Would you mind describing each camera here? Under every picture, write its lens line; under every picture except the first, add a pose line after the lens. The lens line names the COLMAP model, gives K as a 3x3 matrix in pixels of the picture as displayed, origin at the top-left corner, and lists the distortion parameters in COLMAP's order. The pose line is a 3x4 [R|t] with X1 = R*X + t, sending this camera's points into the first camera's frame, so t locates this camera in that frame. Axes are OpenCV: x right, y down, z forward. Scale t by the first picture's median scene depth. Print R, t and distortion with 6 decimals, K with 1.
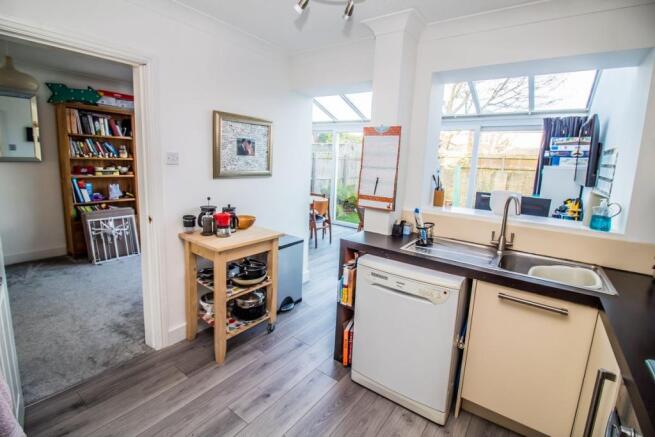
lens RADIAL K [[301.0, 0, 323.0], [0, 301.0, 206.0], [0, 0, 1]] dist [-0.020276, -0.000719]
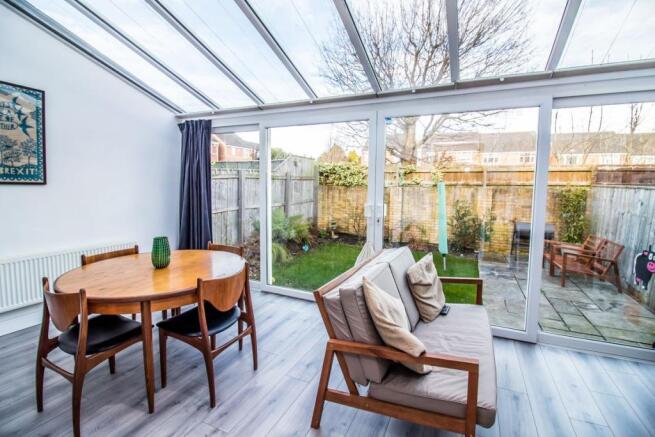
lens RADIAL K [[301.0, 0, 323.0], [0, 301.0, 206.0], [0, 0, 1]] dist [-0.020276, -0.000719]
pose [[0.982069, -0.046811, 0.182619, 0.042551], [0.060200, 0.995835, -0.068474, -0.059187], [-0.178653, 0.078240, 0.980796, 0.460303]]
